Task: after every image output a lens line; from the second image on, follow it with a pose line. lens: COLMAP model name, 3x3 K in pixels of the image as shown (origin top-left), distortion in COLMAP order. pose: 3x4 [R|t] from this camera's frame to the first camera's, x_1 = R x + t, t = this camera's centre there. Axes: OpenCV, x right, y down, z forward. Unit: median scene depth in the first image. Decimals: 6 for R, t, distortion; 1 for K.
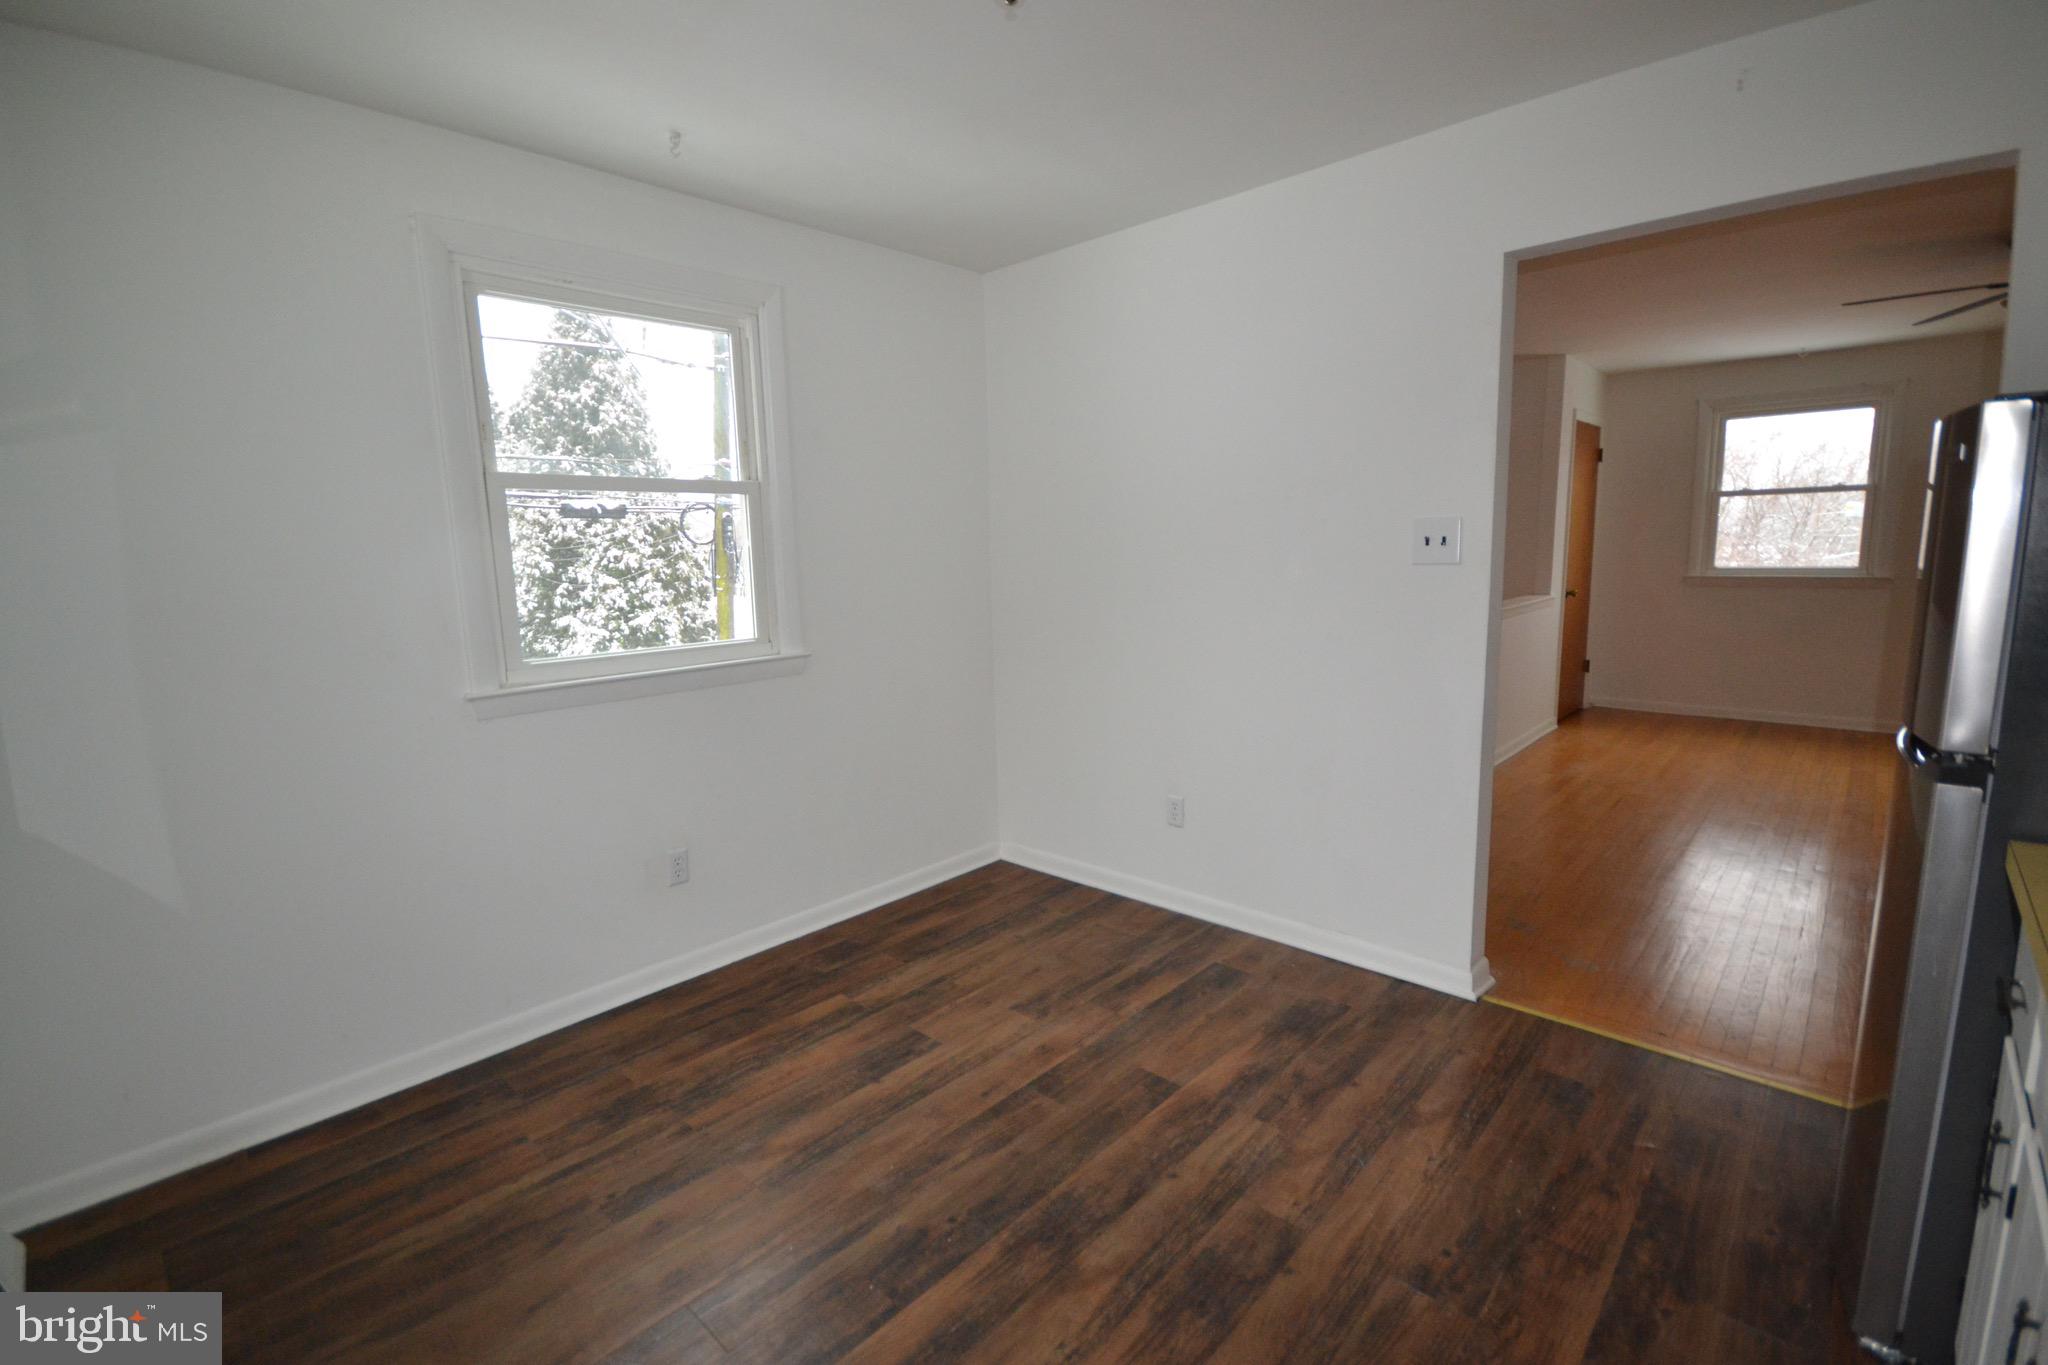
lens RADIAL K [[915.5, 0, 1010.6], [0, 915.5, 675.0], [0, 0, 1]] dist [-0.000835, 0.000384]
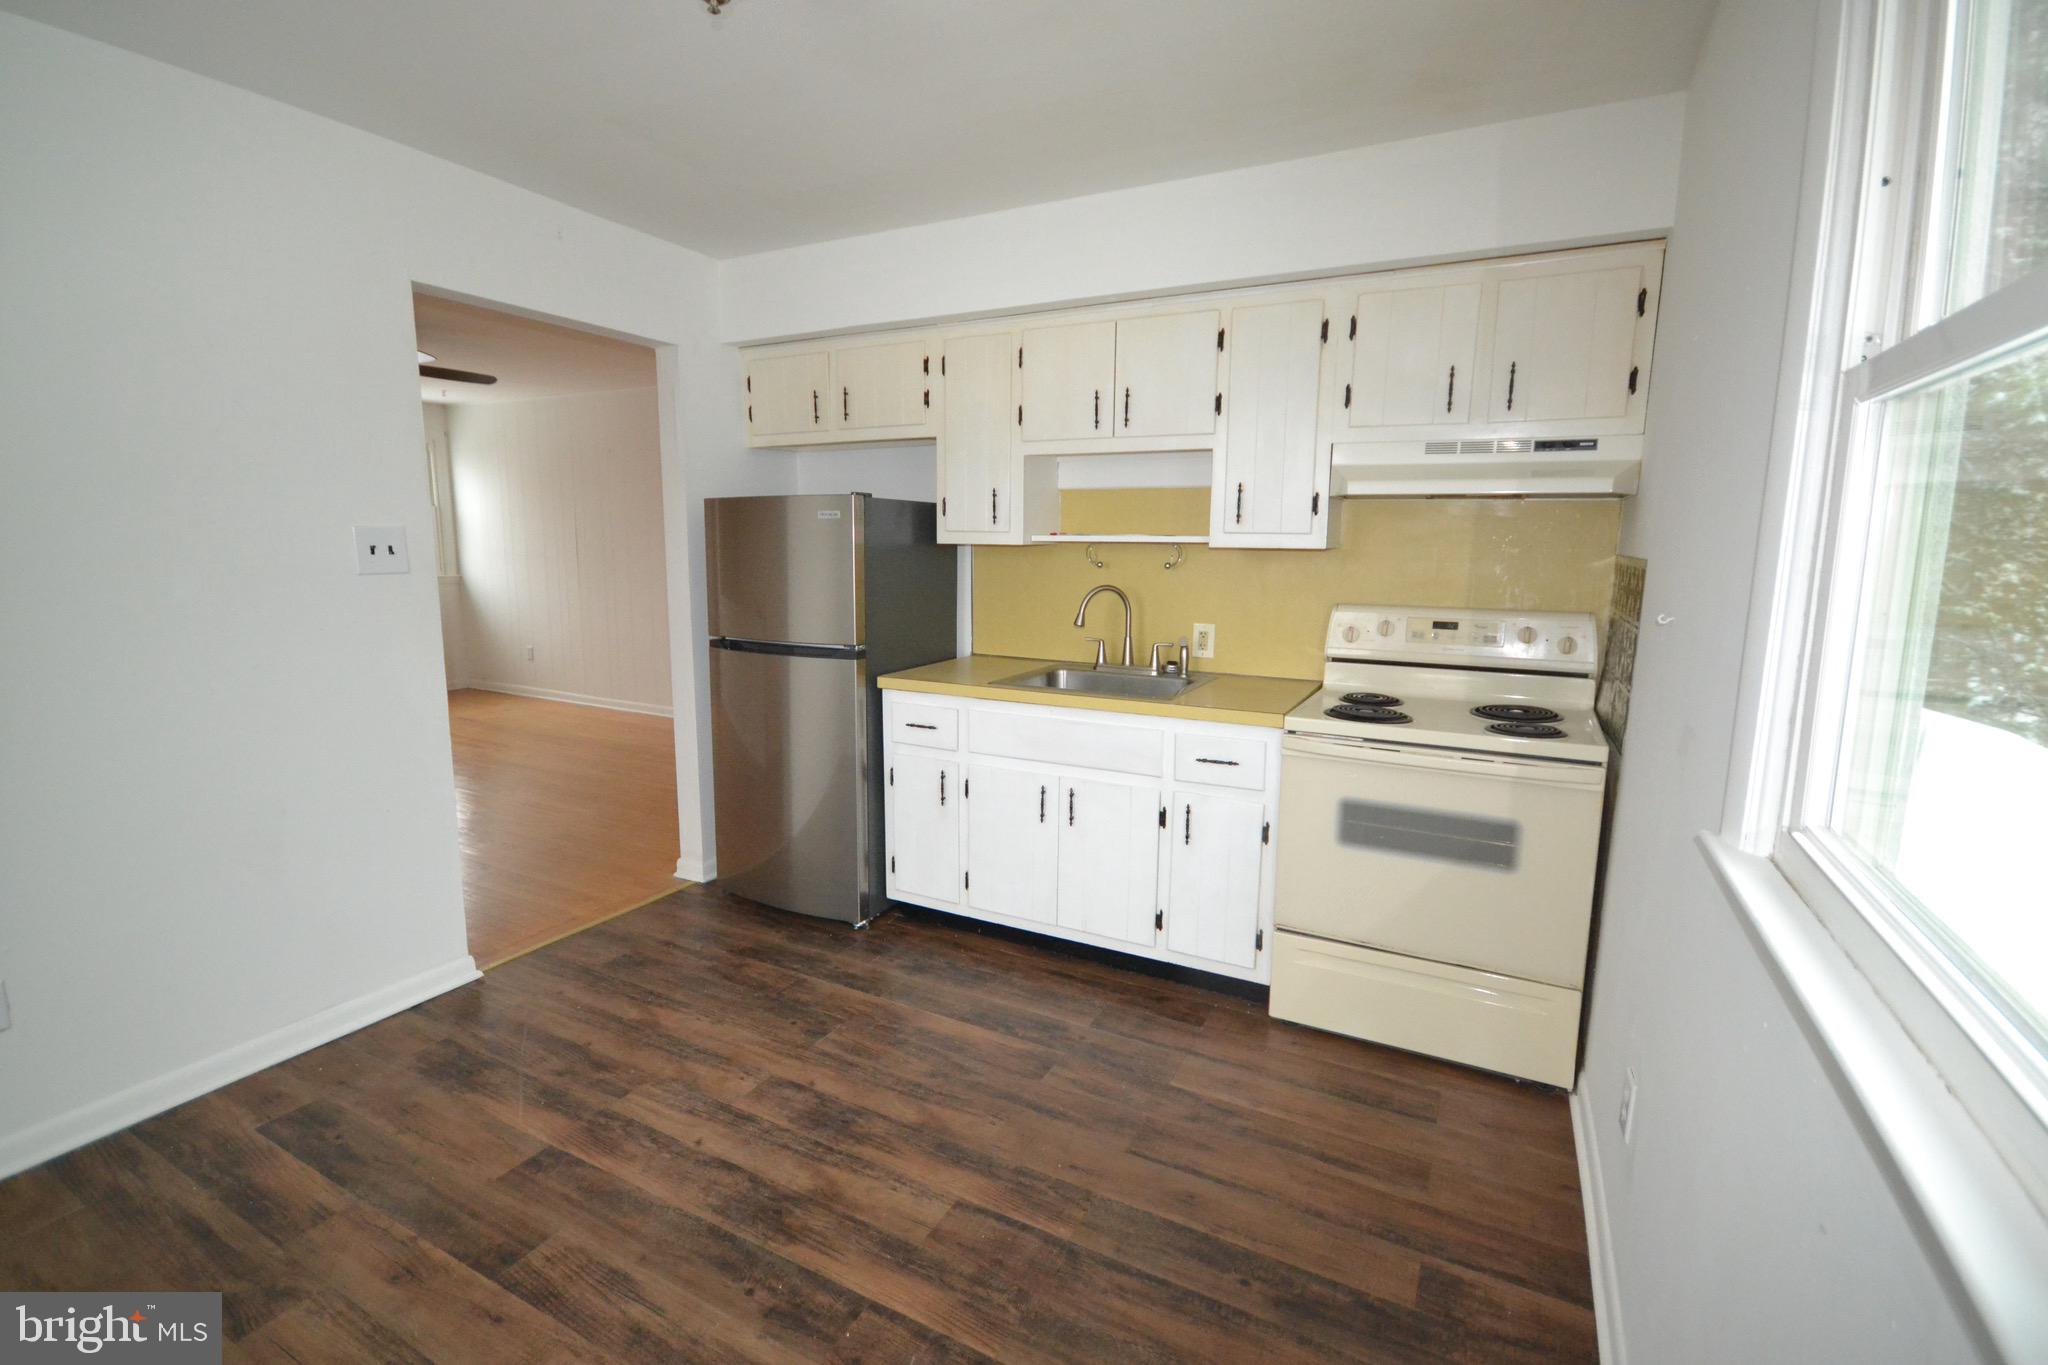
lens RADIAL K [[915.5, 0, 1010.6], [0, 915.5, 675.0], [0, 0, 1]] dist [-0.000835, 0.000384]
pose [[-0.262186, -0.122449, 0.957217, -0.868252], [0.137421, 0.977071, 0.162629, -0.108507], [-0.955183, 0.174181, -0.239347, 0.808659]]
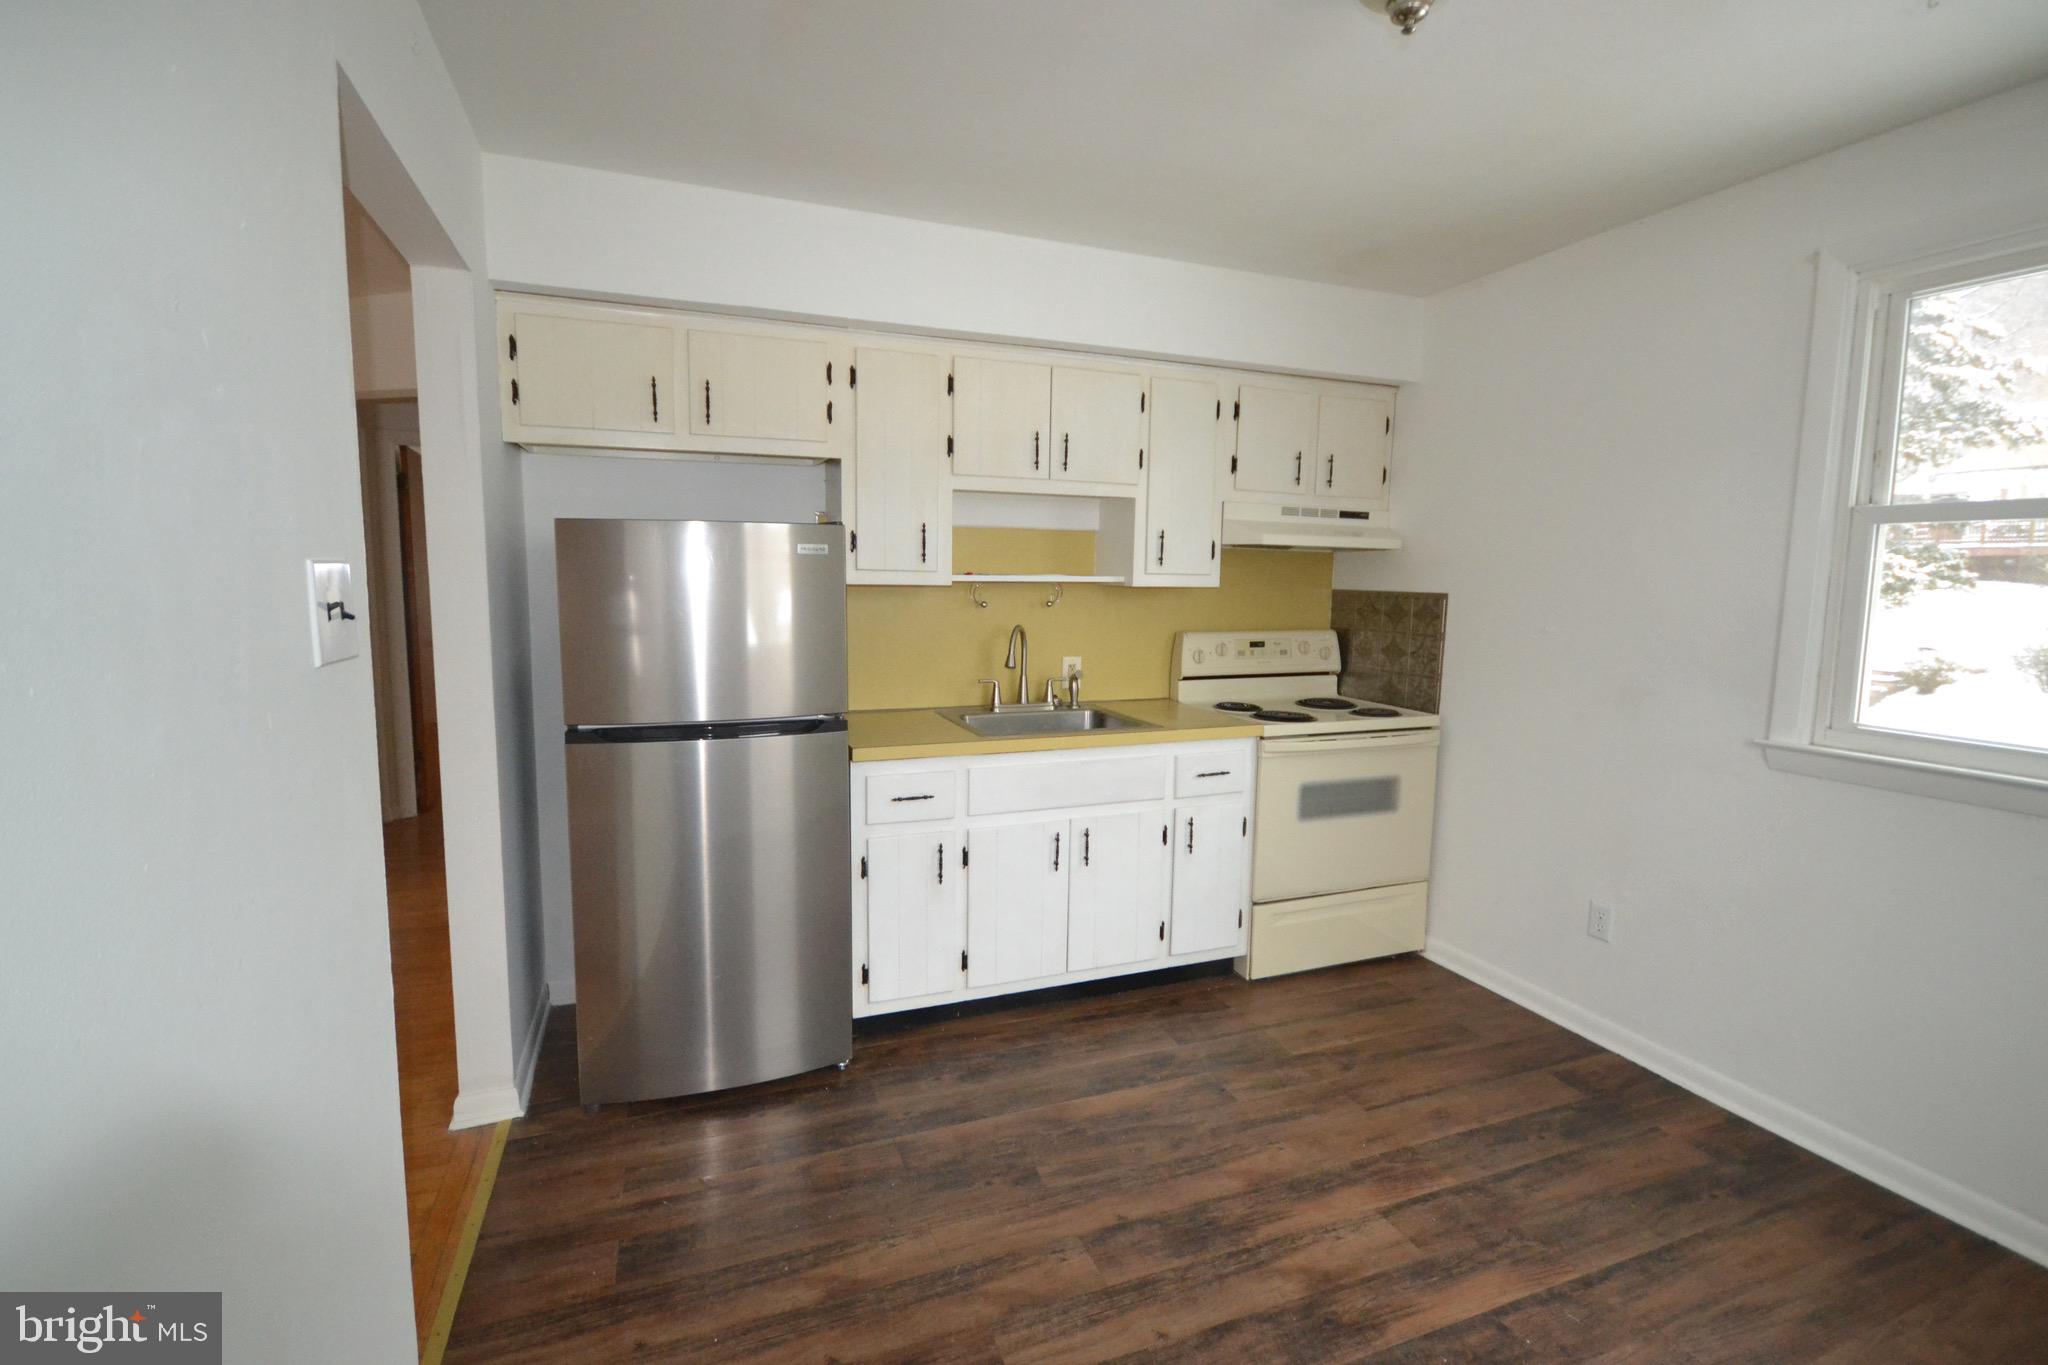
lens RADIAL K [[915.5, 0, 1010.6], [0, 915.5, 675.0], [0, 0, 1]] dist [-0.000835, 0.000384]
pose [[-0.899123, -0.035115, 0.436285, -0.047183], [0.072376, 0.971127, 0.227321, -0.256837], [-0.431671, 0.235966, -0.870621, 1.652570]]
